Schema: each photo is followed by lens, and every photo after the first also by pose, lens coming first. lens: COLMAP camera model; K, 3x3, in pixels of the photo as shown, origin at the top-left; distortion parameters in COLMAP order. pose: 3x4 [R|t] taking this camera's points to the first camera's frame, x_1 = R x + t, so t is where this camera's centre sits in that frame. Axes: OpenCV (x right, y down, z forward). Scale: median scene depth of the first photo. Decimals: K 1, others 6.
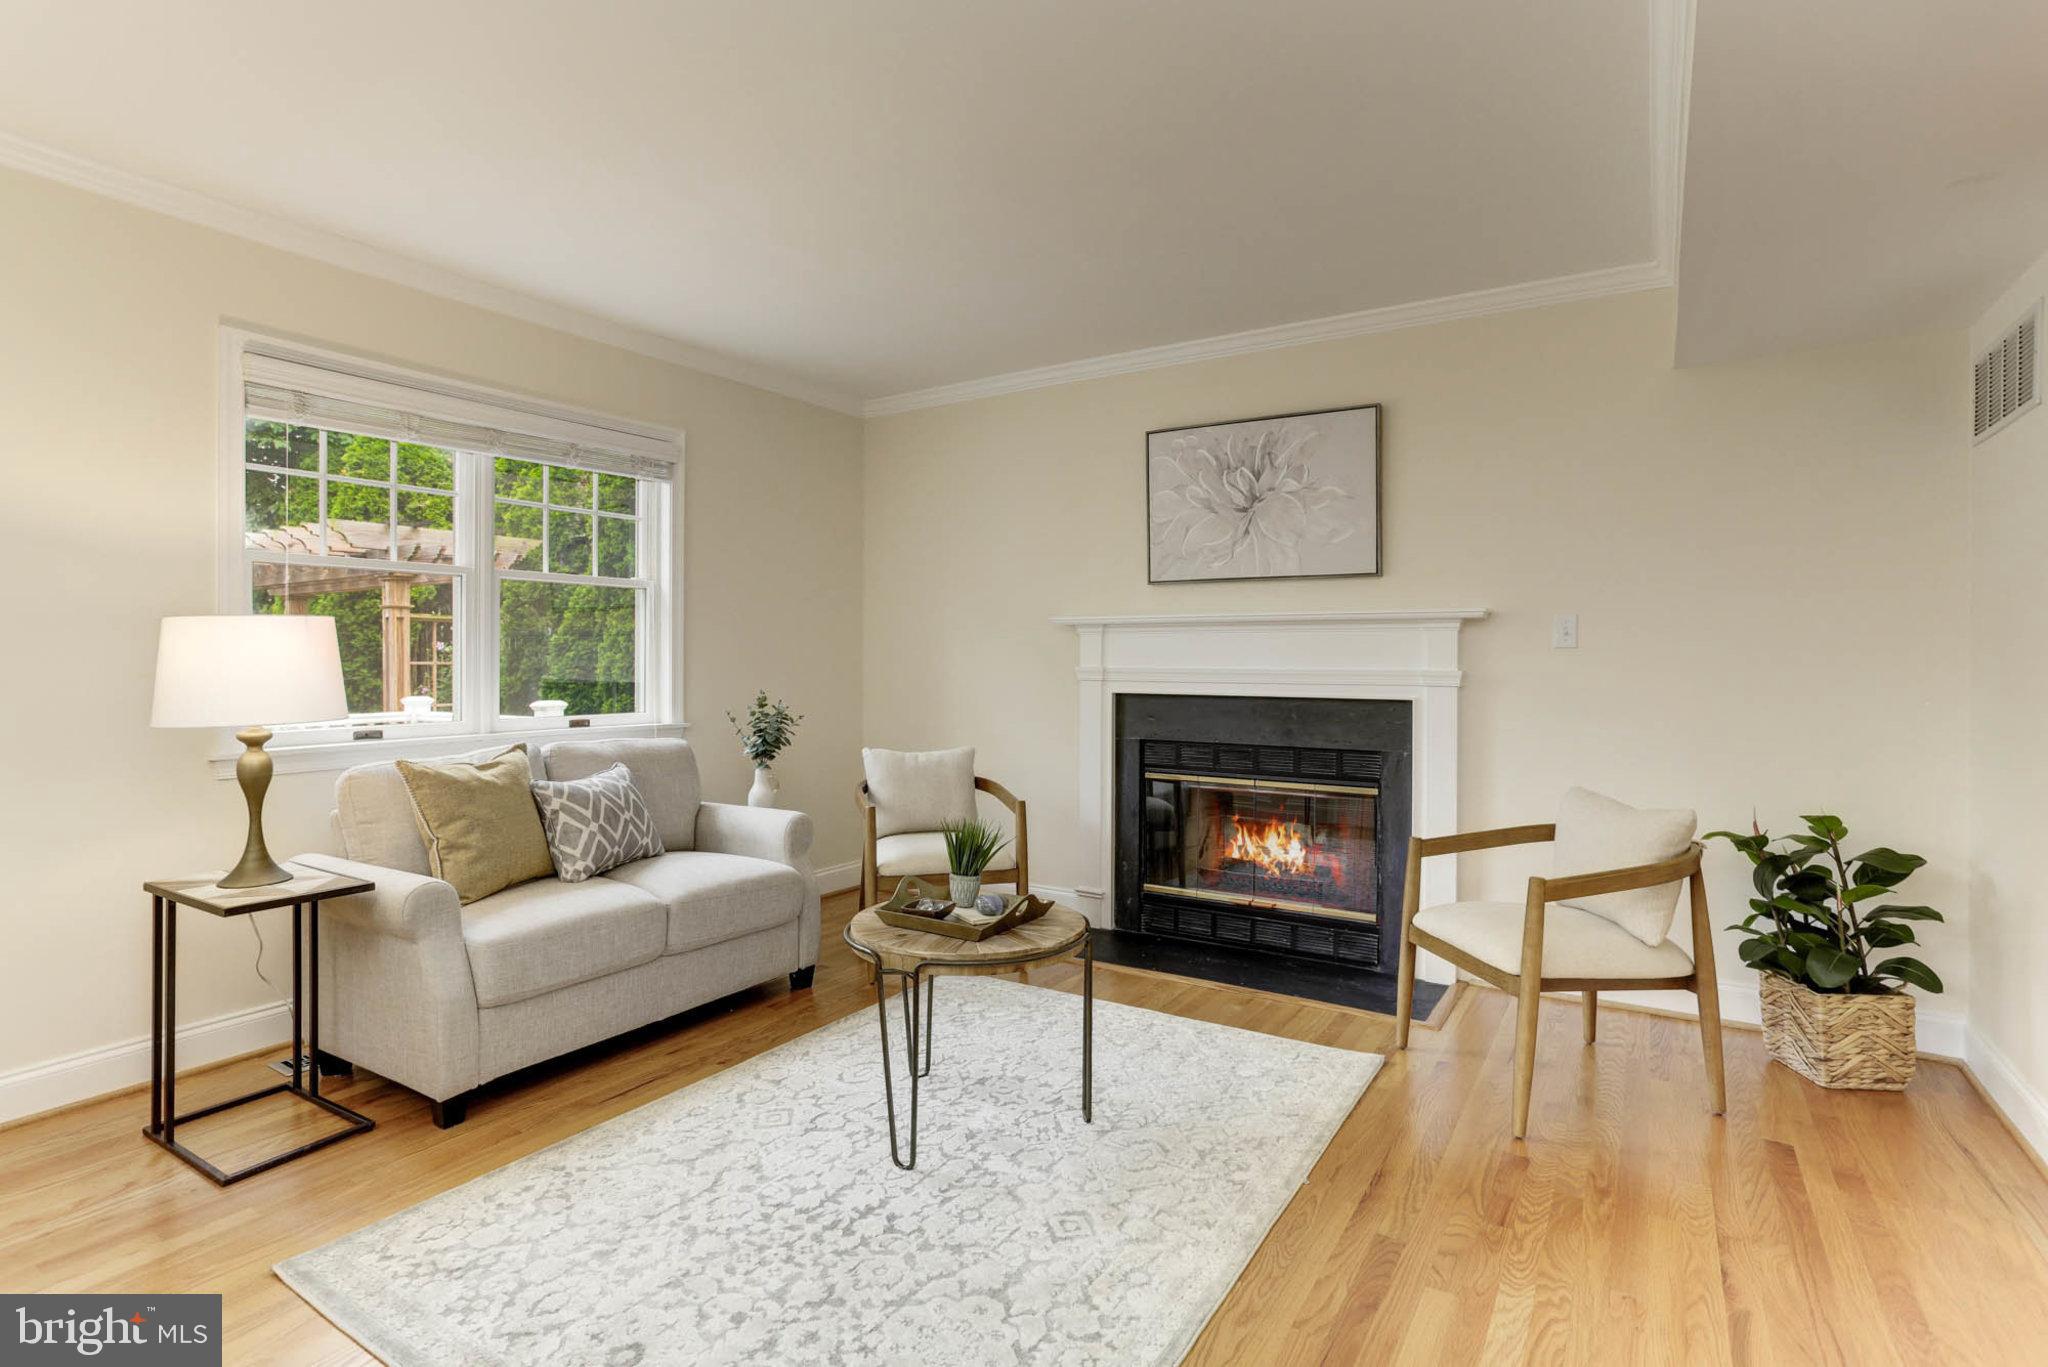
lens RADIAL K [[1023.0, 0, 1014.0], [0, 1023.0, 655.4], [0, 0, 1]] dist [-0.039146, 0.027132]
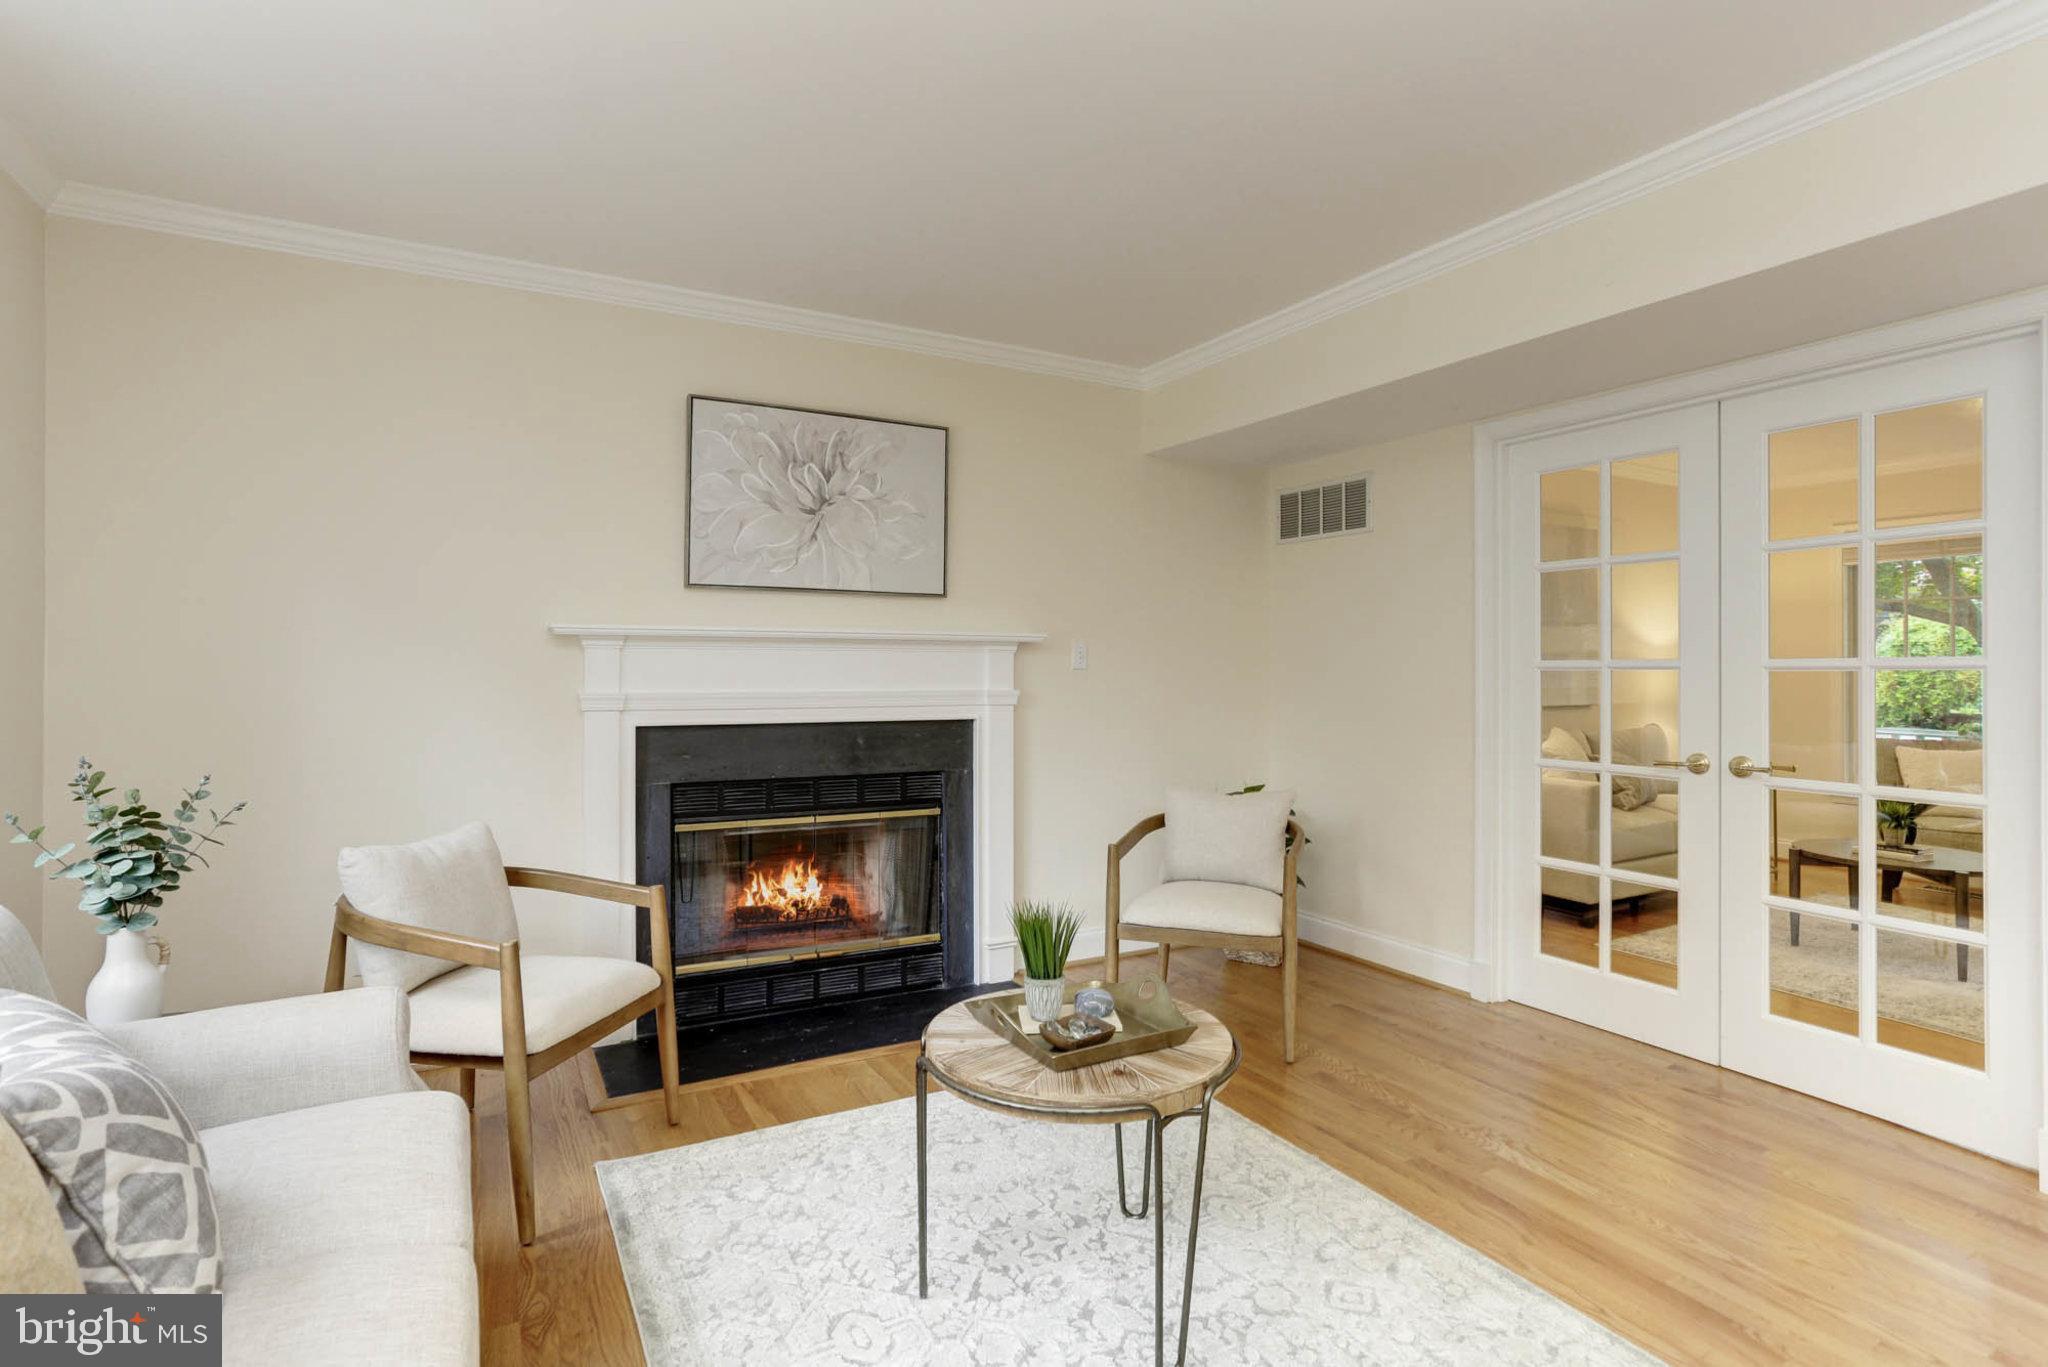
lens RADIAL K [[1023.0, 0, 1050.5], [0, 1023.0, 651.9], [0, 0, 1]] dist [-0.039146, 0.027132]
pose [[0.461510, 0.009126, 0.887088, -0.477392], [-0.008204, 0.999948, -0.006018, -0.018120], [-0.887097, -0.004501, 0.461561, 0.421778]]
